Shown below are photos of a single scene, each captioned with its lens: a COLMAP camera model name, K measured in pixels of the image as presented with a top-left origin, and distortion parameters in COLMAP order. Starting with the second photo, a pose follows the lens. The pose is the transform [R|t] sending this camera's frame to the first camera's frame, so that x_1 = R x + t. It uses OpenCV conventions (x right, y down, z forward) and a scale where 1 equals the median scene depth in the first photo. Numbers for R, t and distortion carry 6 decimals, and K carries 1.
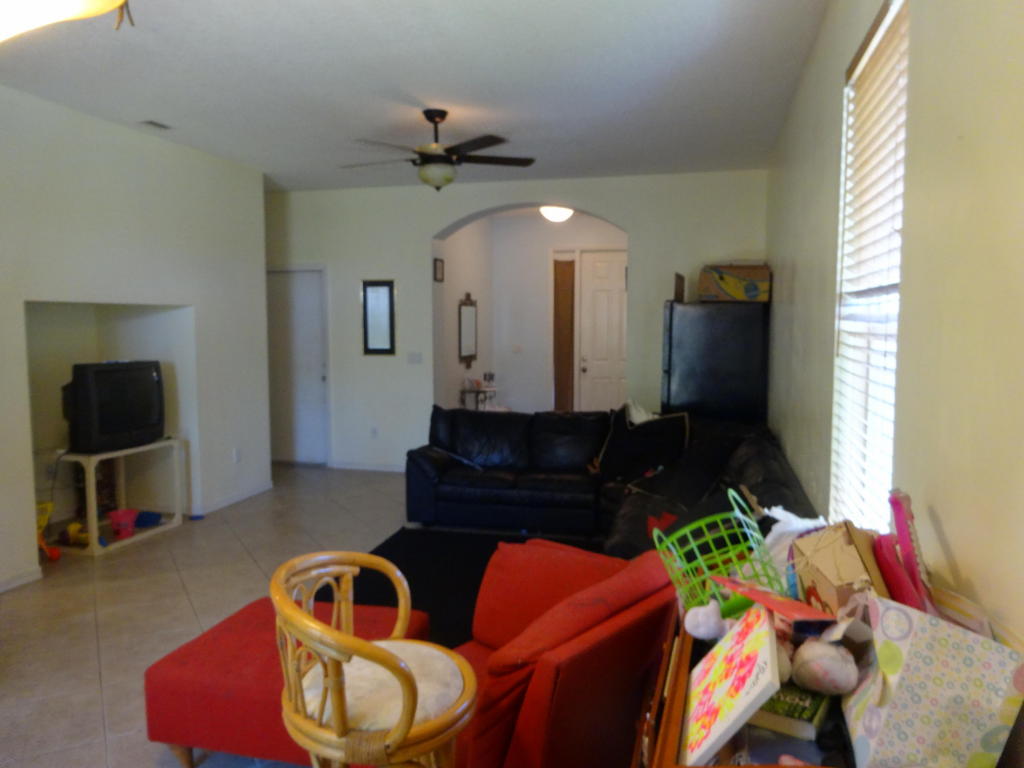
lens RADIAL K [[746.9, 0, 510.2], [0, 746.9, 387.5], [0, 0, 1]] dist [-0.008357, -0.003476]
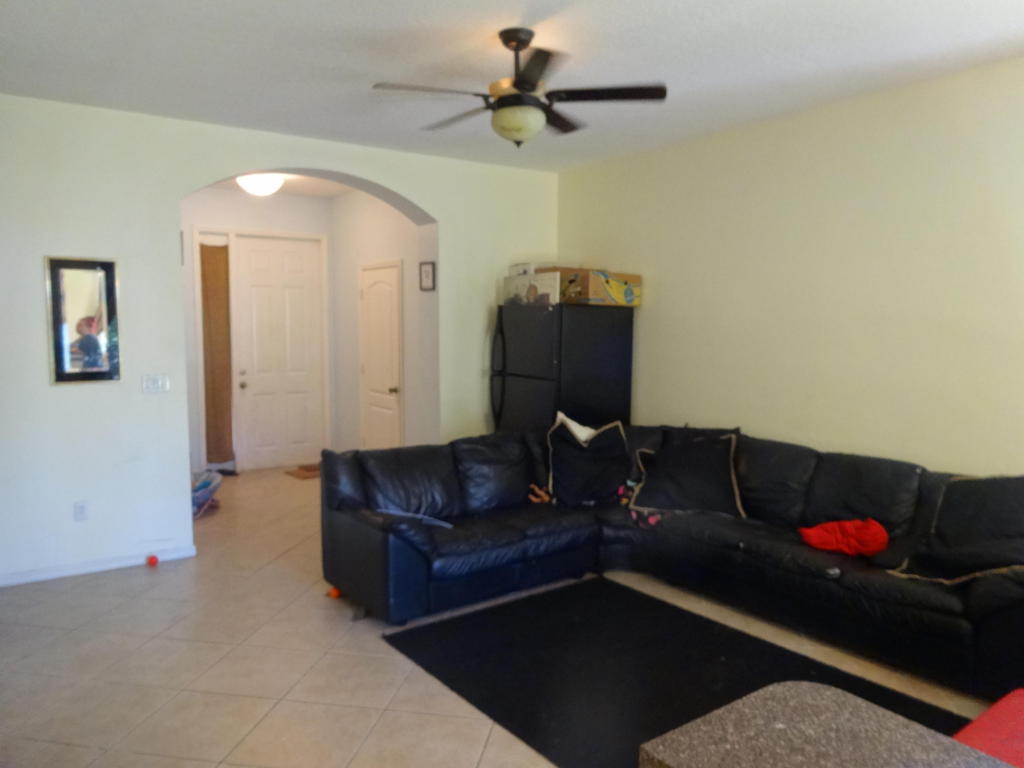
lens RADIAL K [[756.7, 0, 504.9], [0, 756.7, 388.0], [0, 0, 1]] dist [-0.005624, 0.007609]
pose [[0.651055, -0.068064, 0.755972, -0.546553], [0.067061, 0.997235, 0.032032, -0.046745], [-0.756062, 0.029841, 0.653819, 0.442551]]
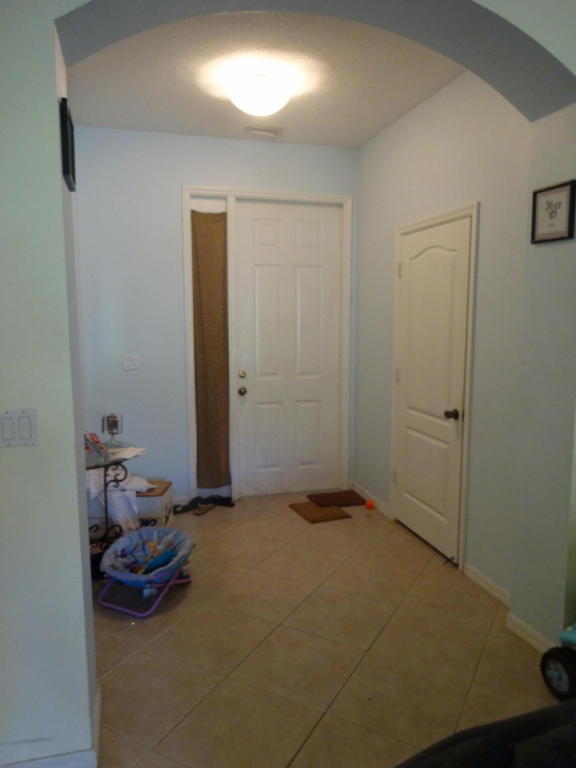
lens RADIAL K [[560.2, 0, 288.0], [0, 560.2, 384.0], [0, 0, 1]] dist [-0.008357, -0.003476]
pose [[0.851923, -0.063686, 0.519780, -0.190313], [0.050129, 0.997937, 0.040111, -0.078711], [-0.521263, -0.008115, 0.853358, 0.962498]]
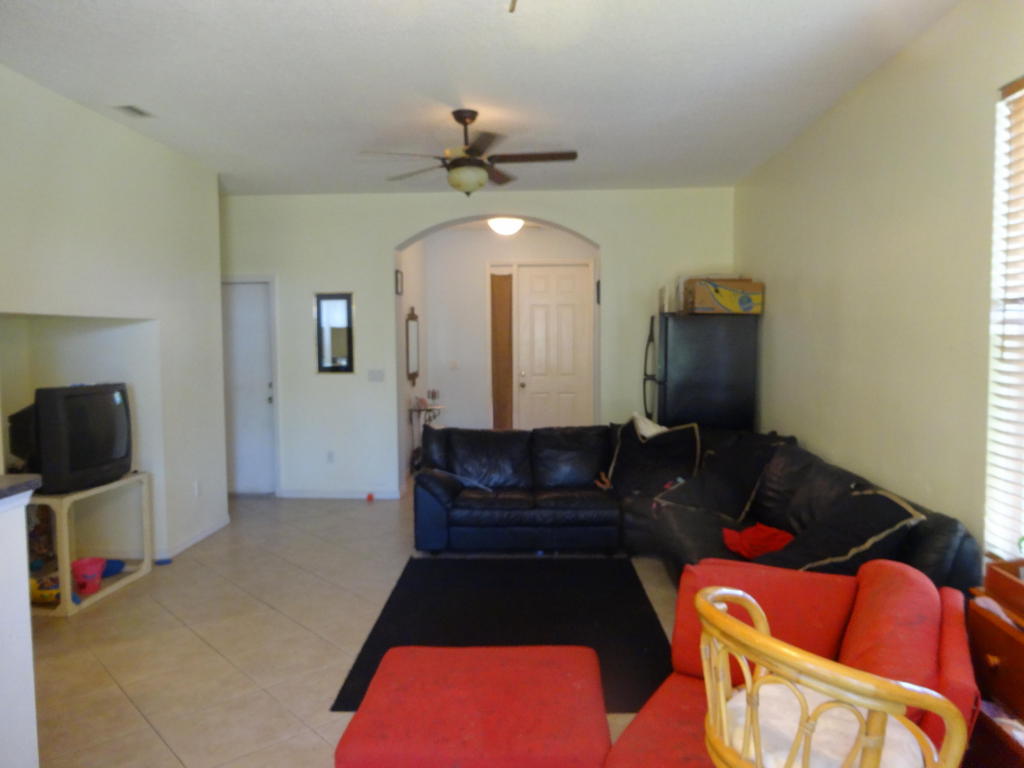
lens RADIAL K [[746.9, 0, 510.2], [0, 746.9, 387.5], [0, 0, 1]] dist [-0.008357, -0.003476]
pose [[0.979023, -0.021487, 0.202612, -0.196509], [0.026185, 0.999446, -0.020534, -0.001057], [-0.202059, 0.025409, 0.979044, 0.059868]]
